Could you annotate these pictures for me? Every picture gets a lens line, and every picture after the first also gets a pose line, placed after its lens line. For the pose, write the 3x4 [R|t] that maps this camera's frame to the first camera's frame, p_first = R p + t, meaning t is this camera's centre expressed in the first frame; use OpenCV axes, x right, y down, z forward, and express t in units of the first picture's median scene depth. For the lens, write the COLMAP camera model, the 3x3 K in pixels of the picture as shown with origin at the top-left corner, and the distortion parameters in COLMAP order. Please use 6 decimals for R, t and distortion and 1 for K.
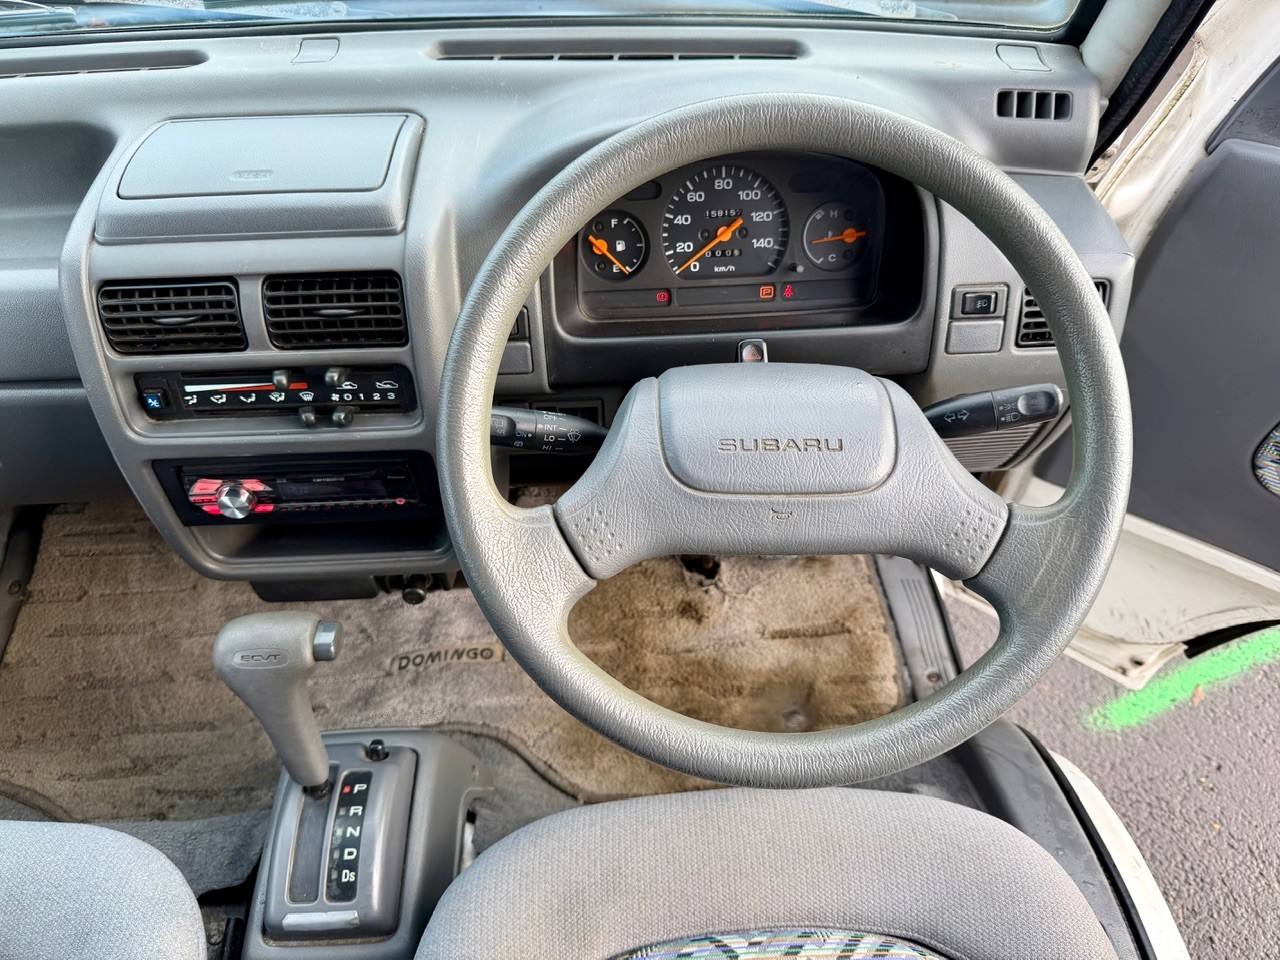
lens RADIAL K [[899.9, 0, 640.1], [0, 899.9, 483.3], [0, 0, 1]] dist [0.059457, -0.103182]
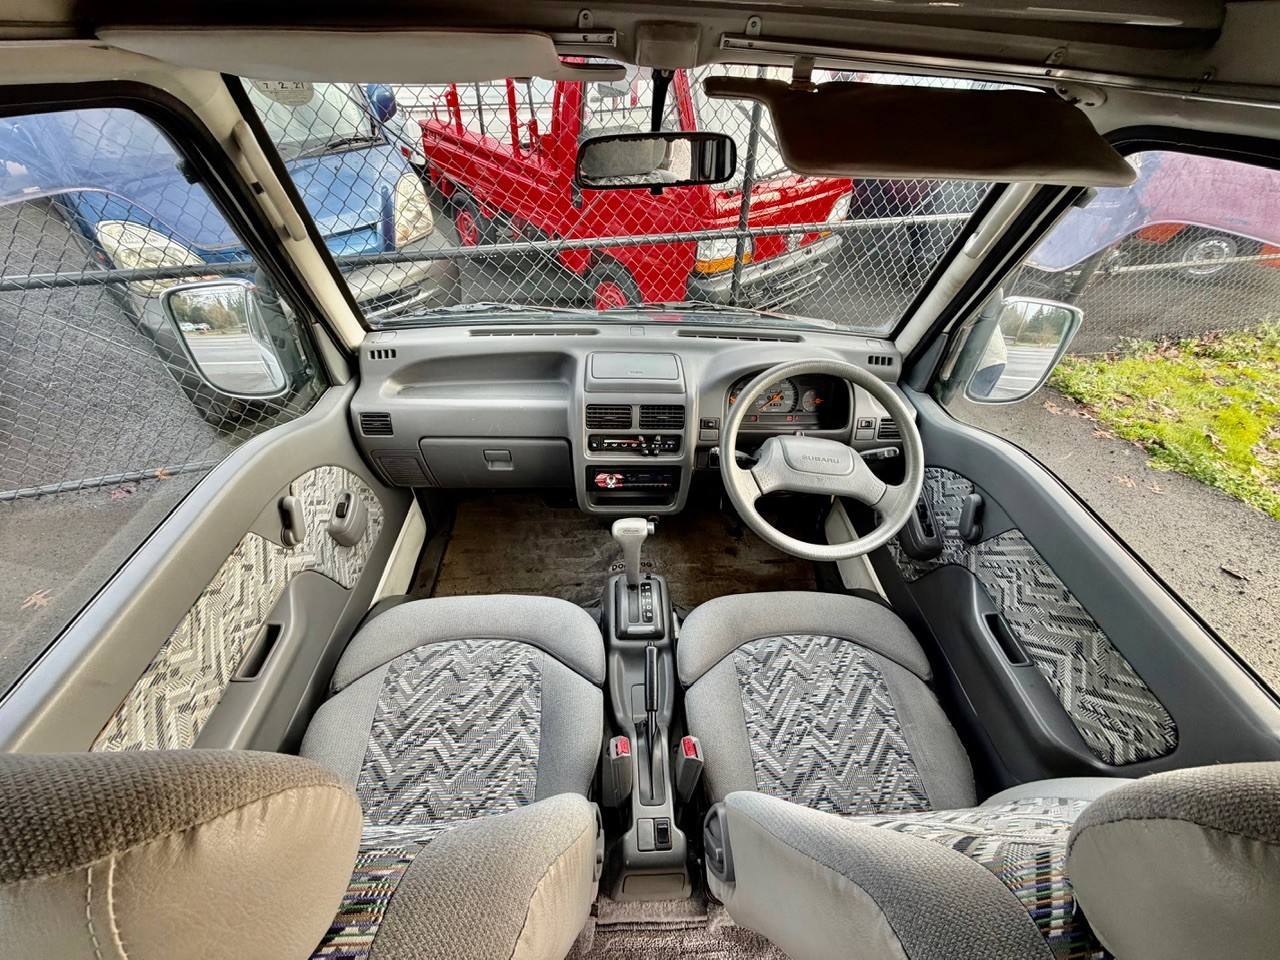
lens RADIAL K [[505.9, 0, 637.6], [0, 505.9, 478.2], [0, 0, 1]] dist [-0.000079, -0.000054]
pose [[0.998845, 0.036021, 0.031809, -0.396413], [-0.031936, 0.992173, -0.120718, 0.190479], [-0.035908, 0.119563, 0.992177, -0.569192]]
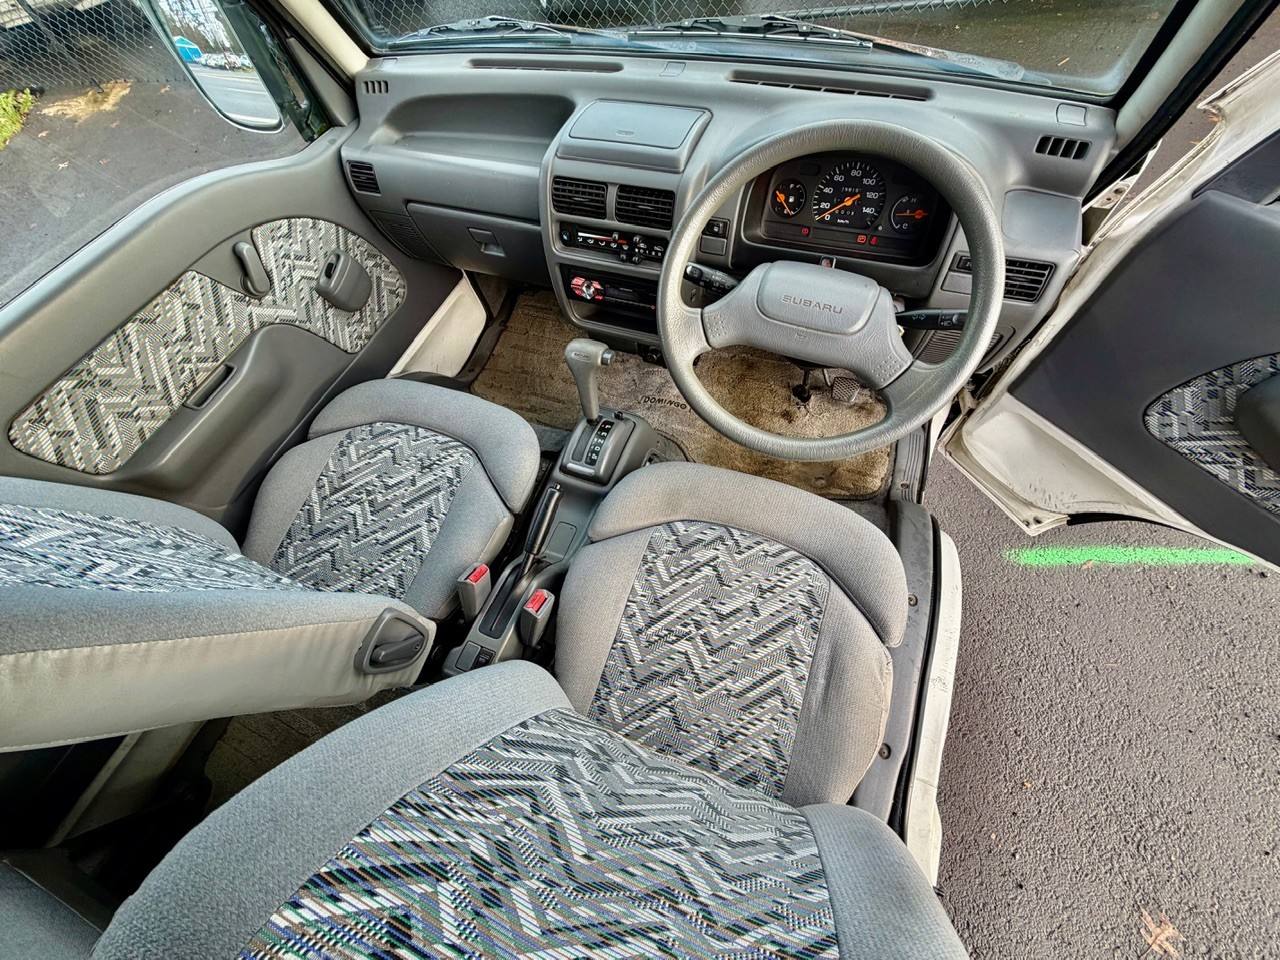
lens RADIAL K [[505.9, 0, 637.6], [0, 505.9, 478.2], [0, 0, 1]] dist [-0.000079, -0.000054]
pose [[0.905900, 0.318319, -0.279318, 0.174883], [-0.244211, 0.931510, 0.269539, 0.083292], [0.345987, -0.175963, 0.921591, -0.221604]]
